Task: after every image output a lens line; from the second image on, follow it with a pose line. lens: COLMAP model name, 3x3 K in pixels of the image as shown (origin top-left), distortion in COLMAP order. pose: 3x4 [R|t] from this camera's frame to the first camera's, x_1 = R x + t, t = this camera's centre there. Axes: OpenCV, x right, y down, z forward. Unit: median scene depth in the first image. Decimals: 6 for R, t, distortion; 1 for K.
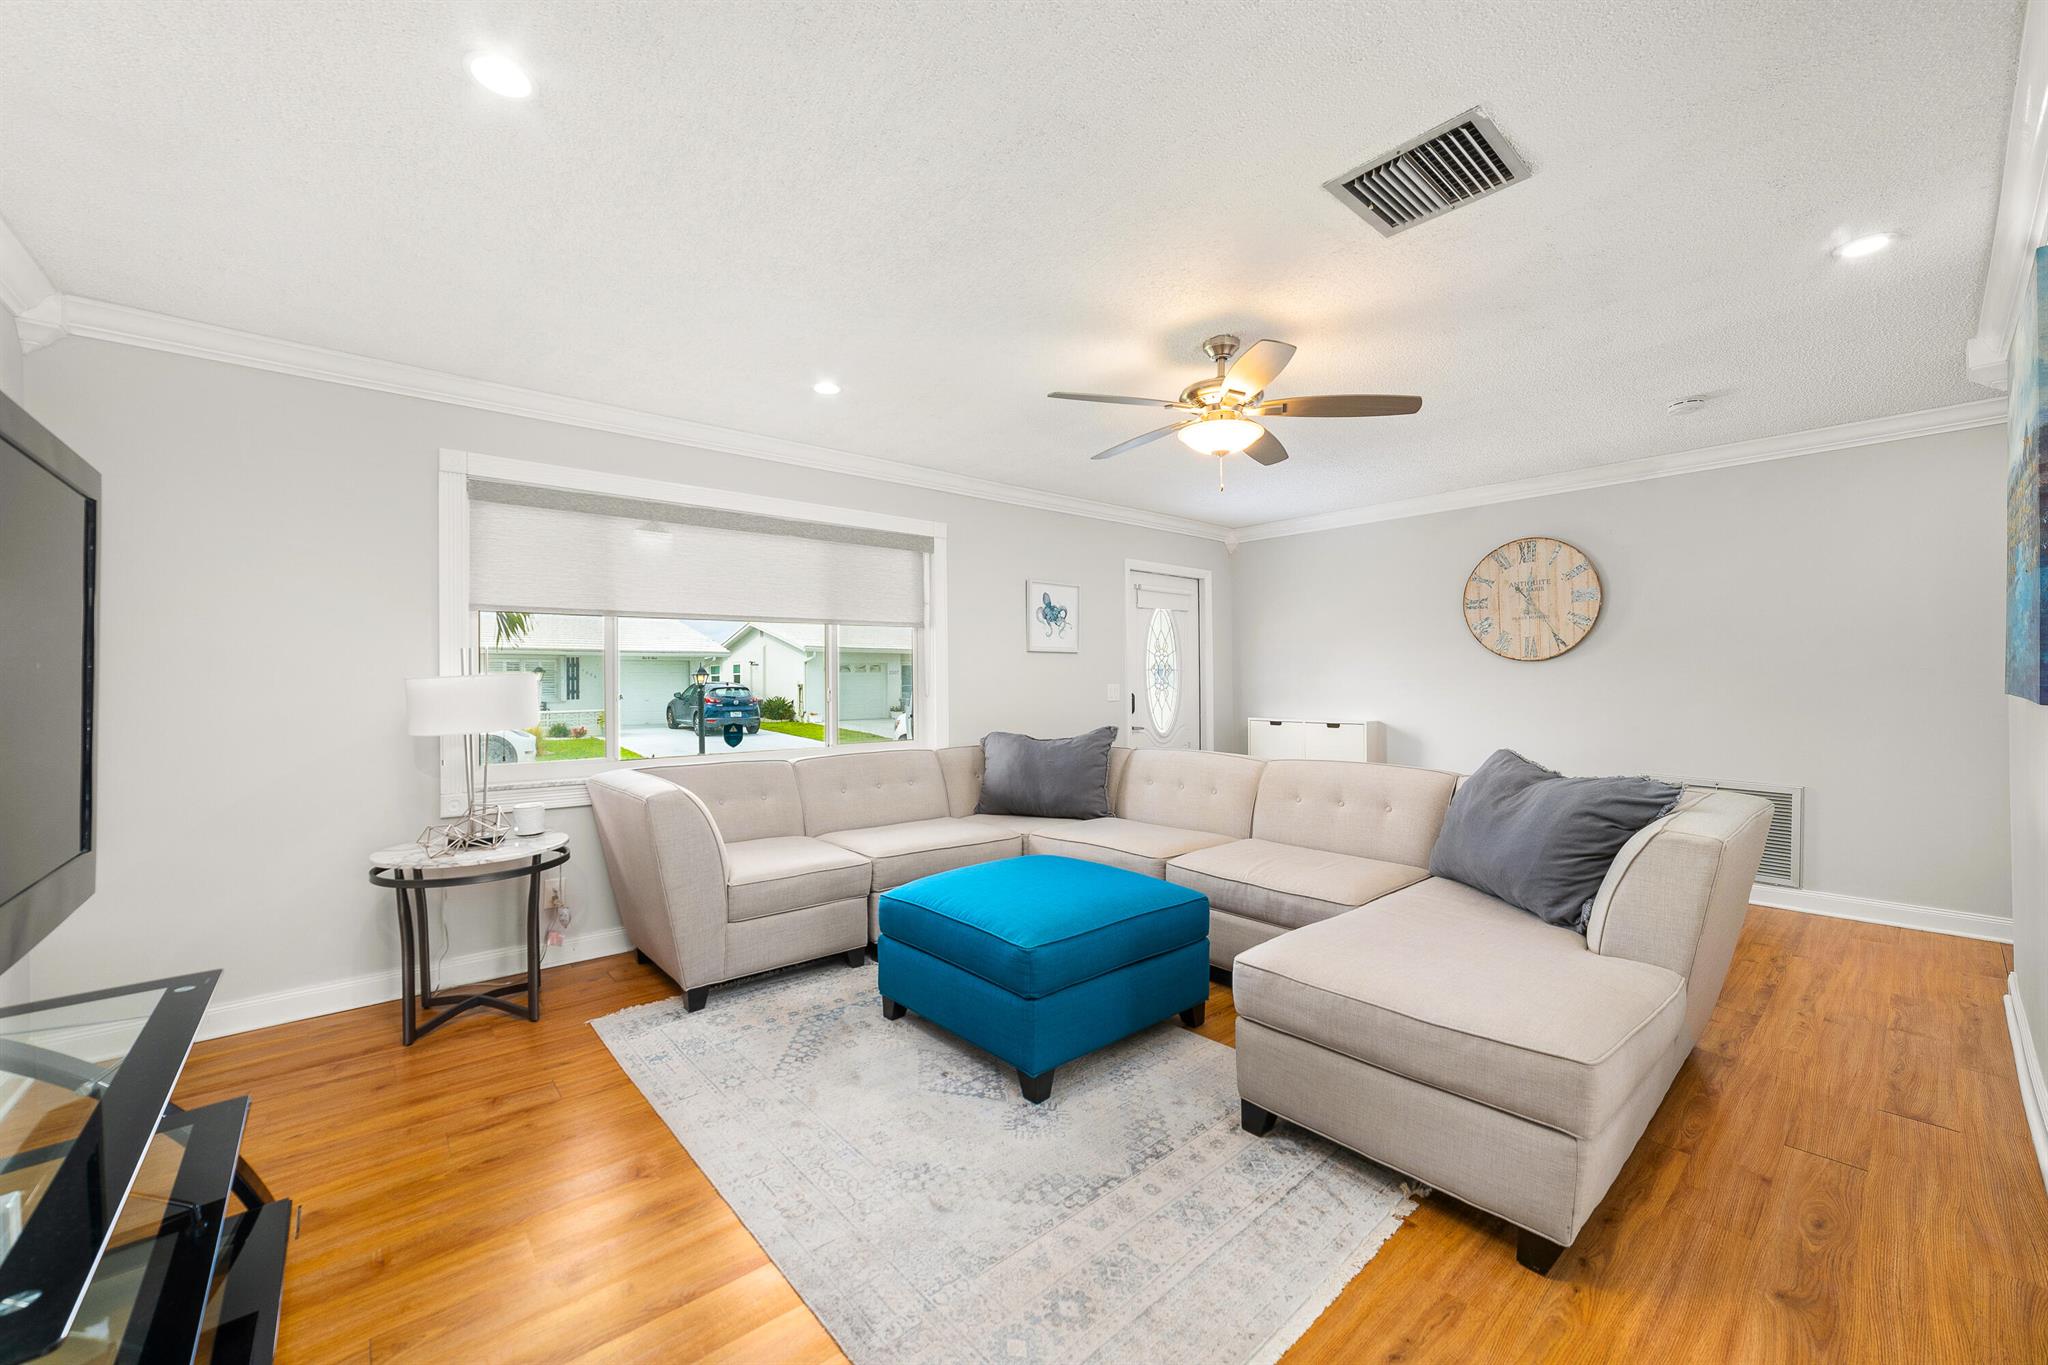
lens RADIAL K [[802.2, 0, 1018.0], [0, 802.2, 681.4], [0, 0, 1]] dist [-0.001409, -0.000031]
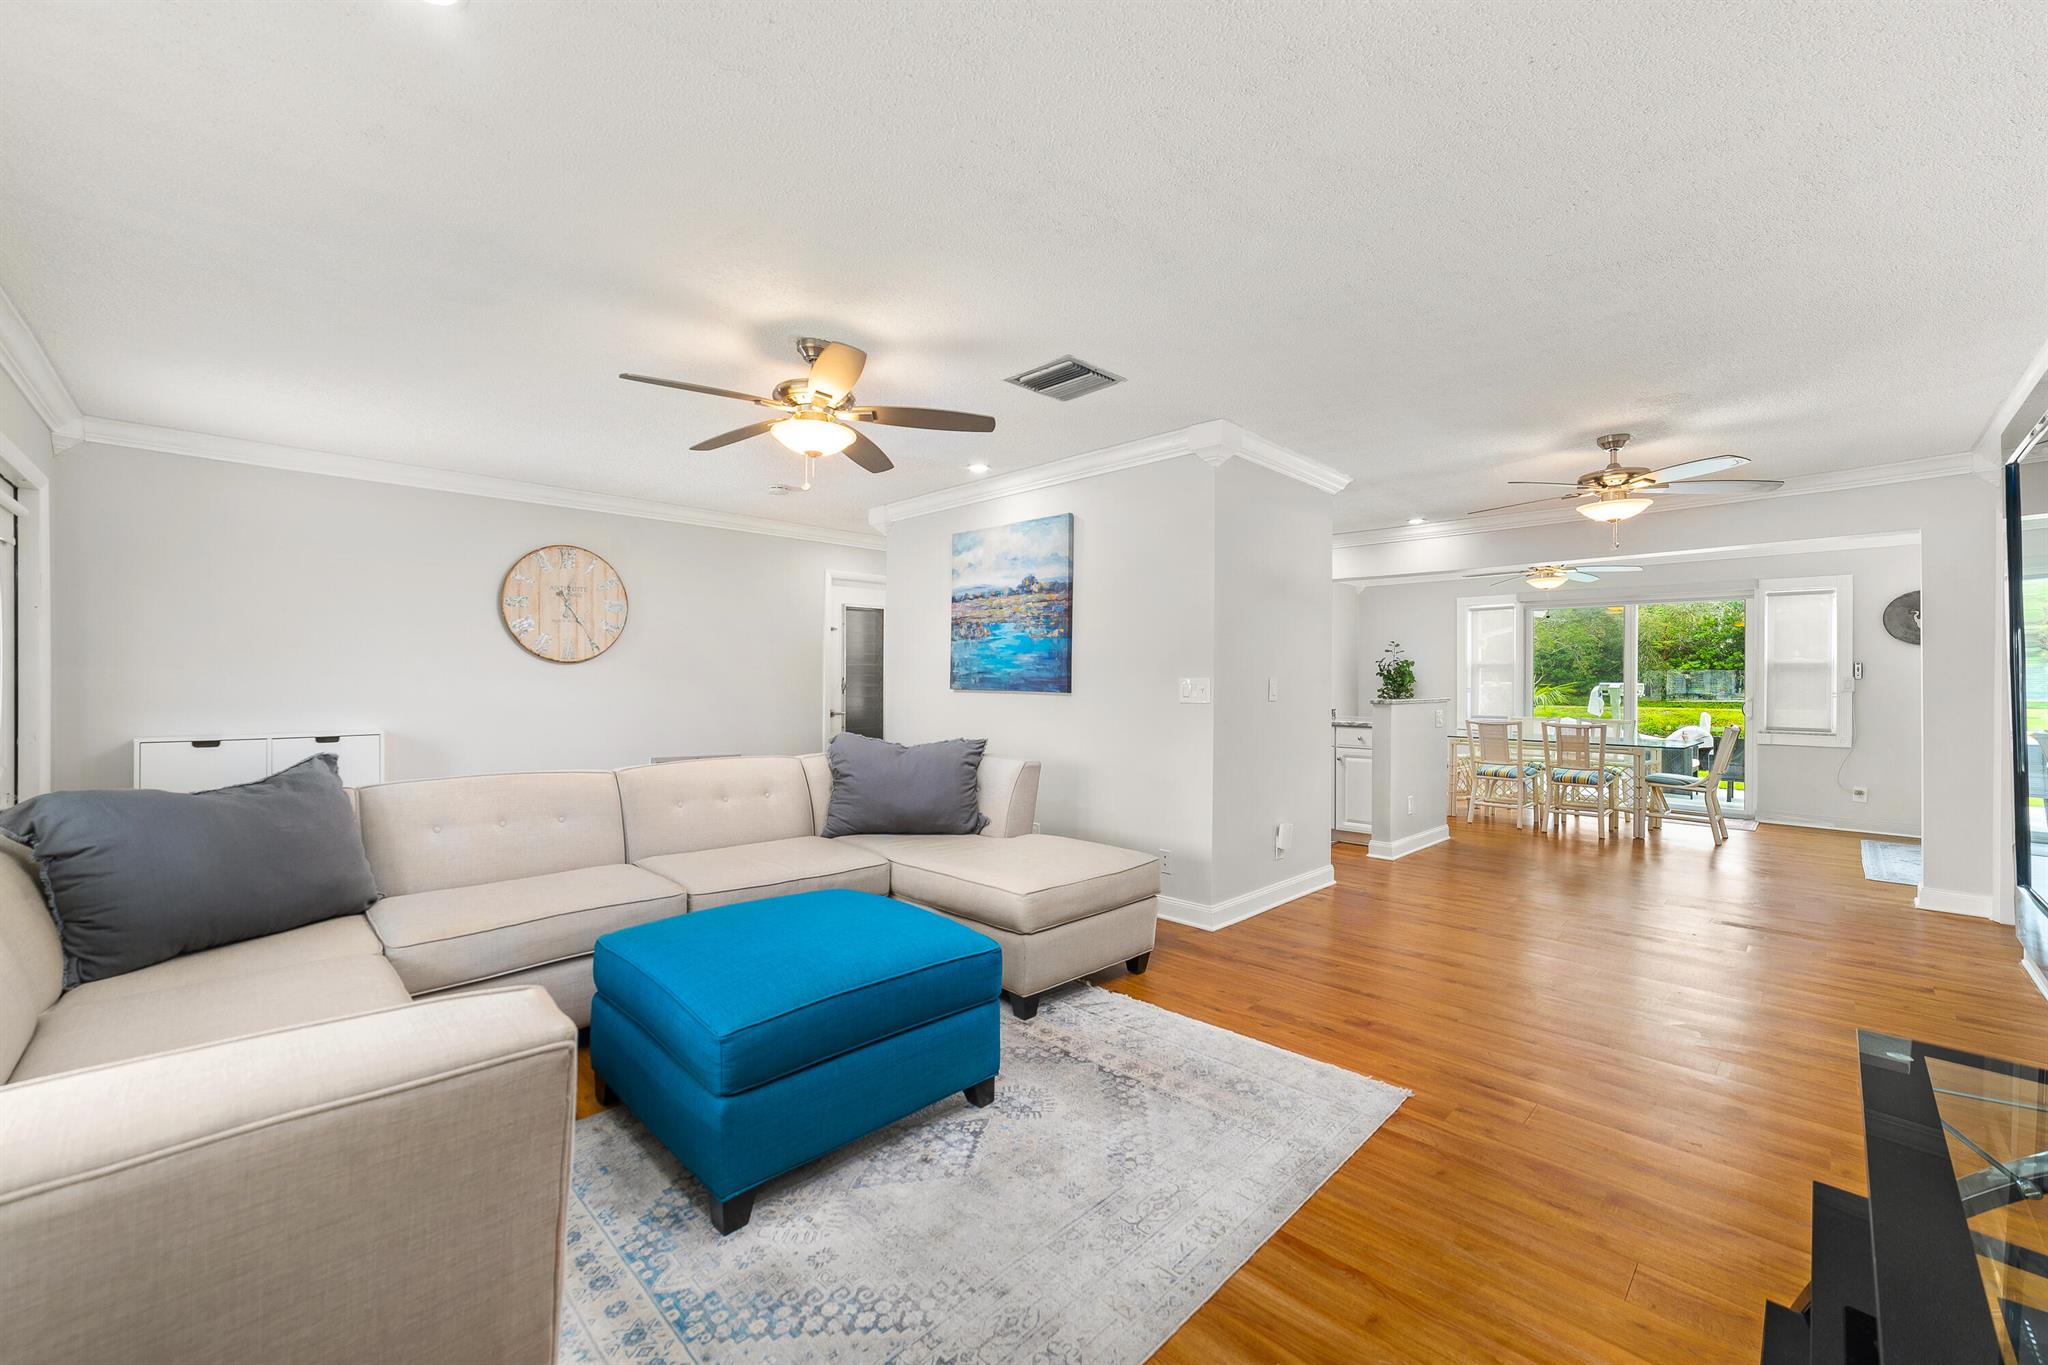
lens RADIAL K [[802.2, 0, 1018.0], [0, 802.2, 681.4], [0, 0, 1]] dist [-0.001409, -0.000031]
pose [[-0.057494, 0.006638, 0.998324, -0.868293], [-0.004461, 0.999966, -0.006906, 0.007924], [-0.998336, -0.004850, -0.057462, 0.908876]]
